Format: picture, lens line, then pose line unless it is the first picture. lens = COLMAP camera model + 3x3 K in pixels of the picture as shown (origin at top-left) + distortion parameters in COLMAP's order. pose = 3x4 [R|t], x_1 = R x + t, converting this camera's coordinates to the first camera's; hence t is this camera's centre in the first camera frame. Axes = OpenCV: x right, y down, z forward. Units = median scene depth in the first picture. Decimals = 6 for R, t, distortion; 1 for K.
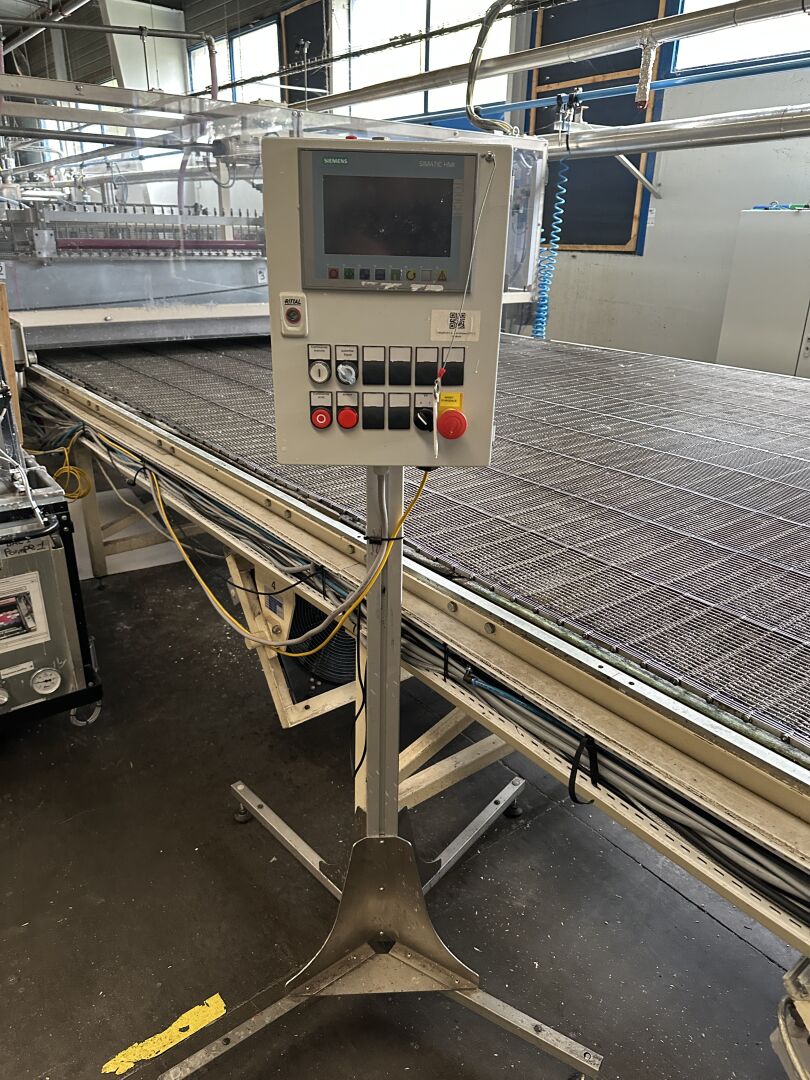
lens RADIAL K [[755.2, 0, 410.0], [0, 755.2, 544.0], [0, 0, 1]] dist [0.020242, -0.038088]
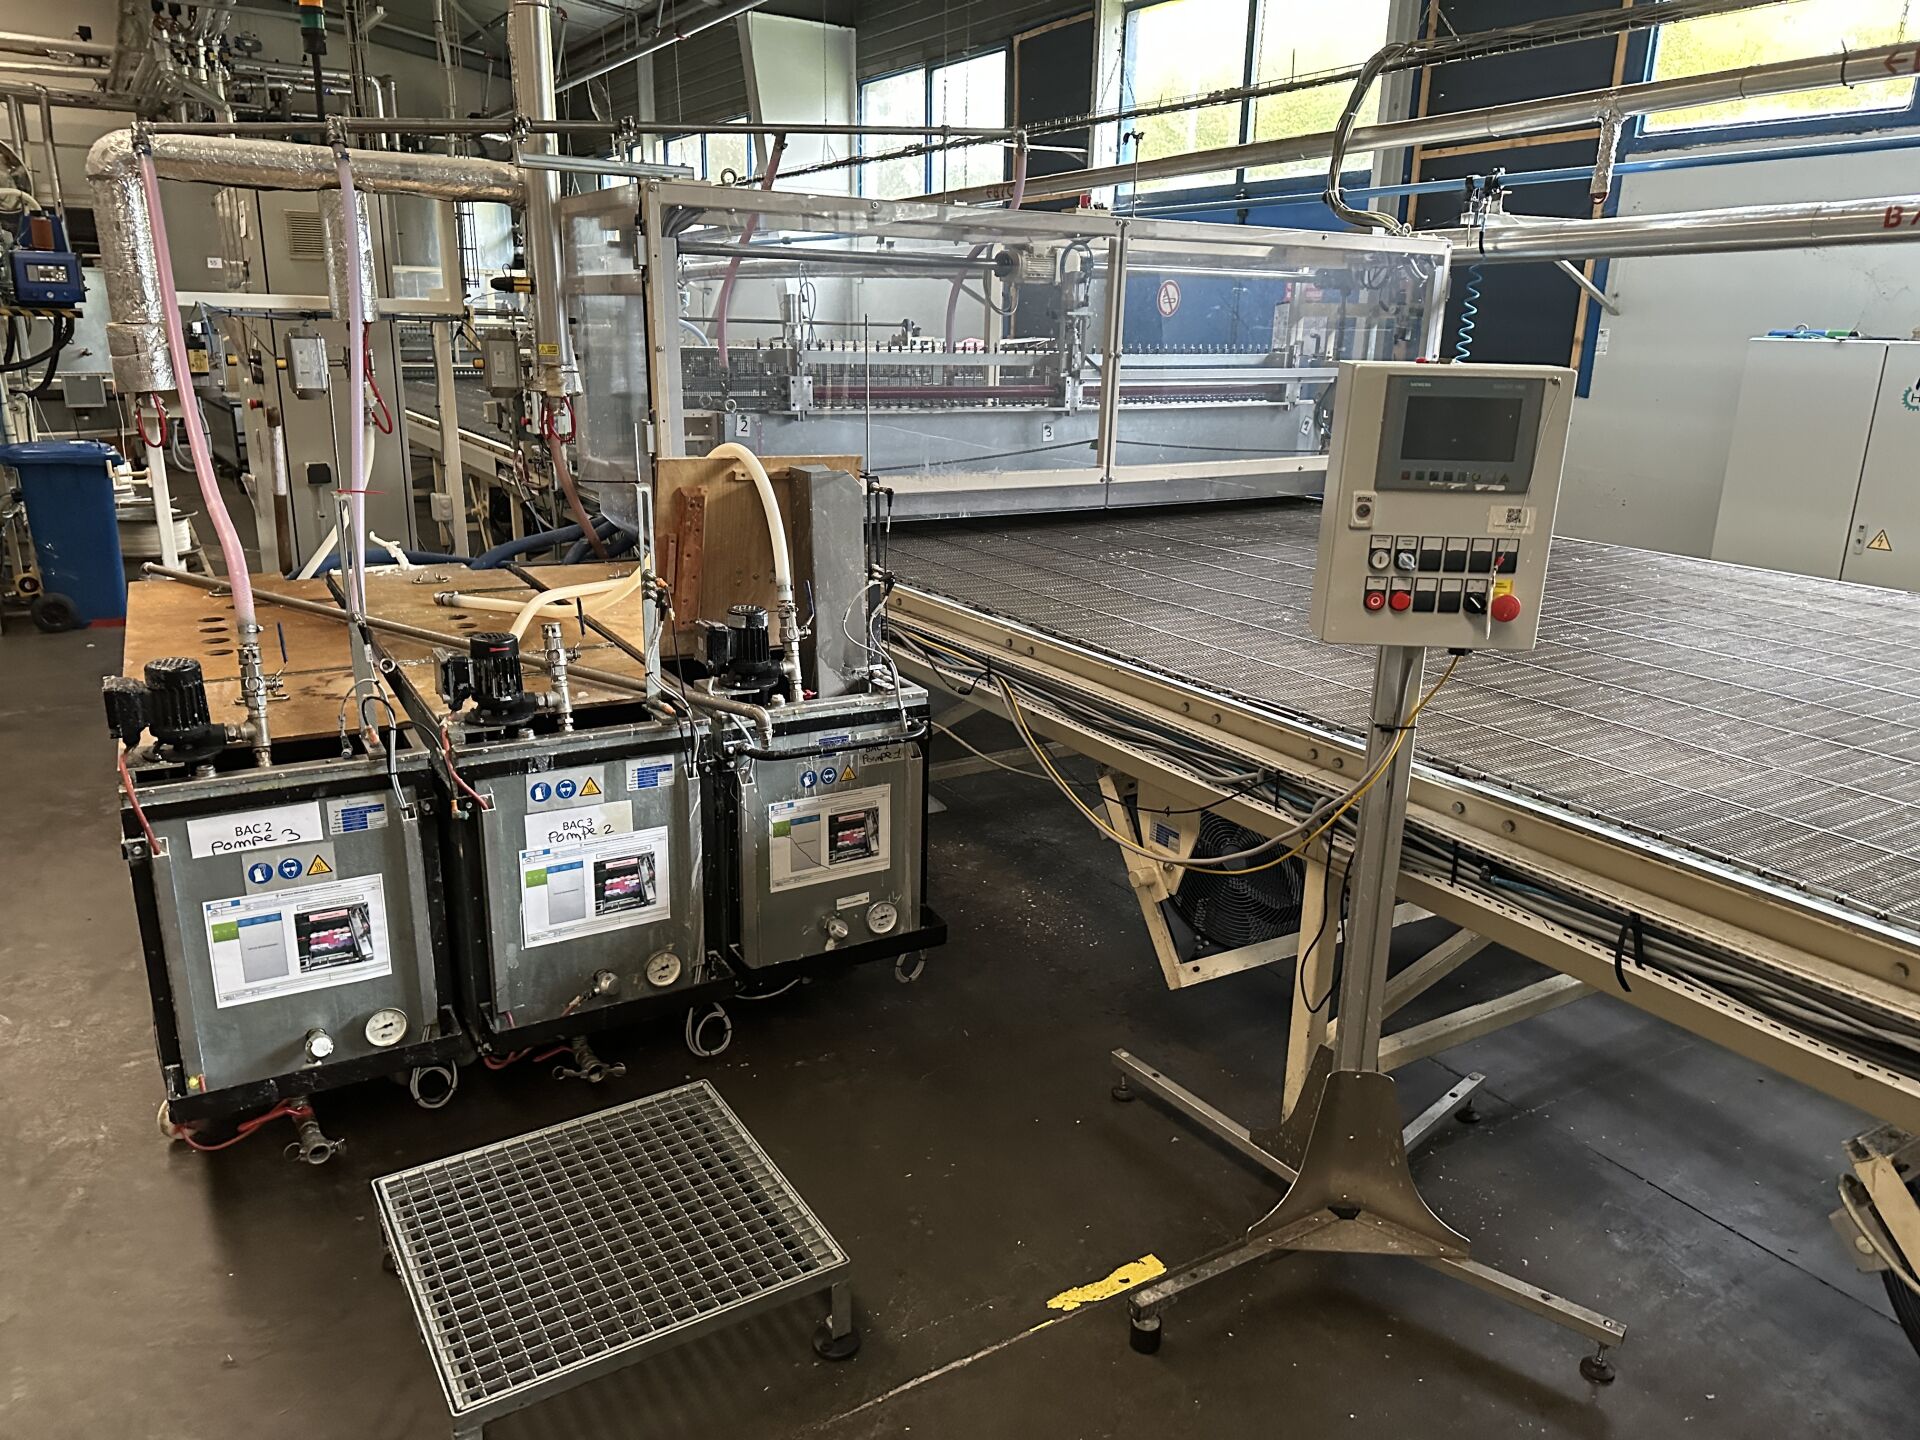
lens RADIAL K [[1342.5, 0, 946.5], [0, 1342.5, 720.9], [0, 0, 1]] dist [0.020242, -0.038088]
pose [[0.992229, 0.034569, -0.119529, -0.251414], [-0.047049, 0.993546, -0.103214, 0.118605], [0.115190, 0.108035, 0.987451, -0.489649]]
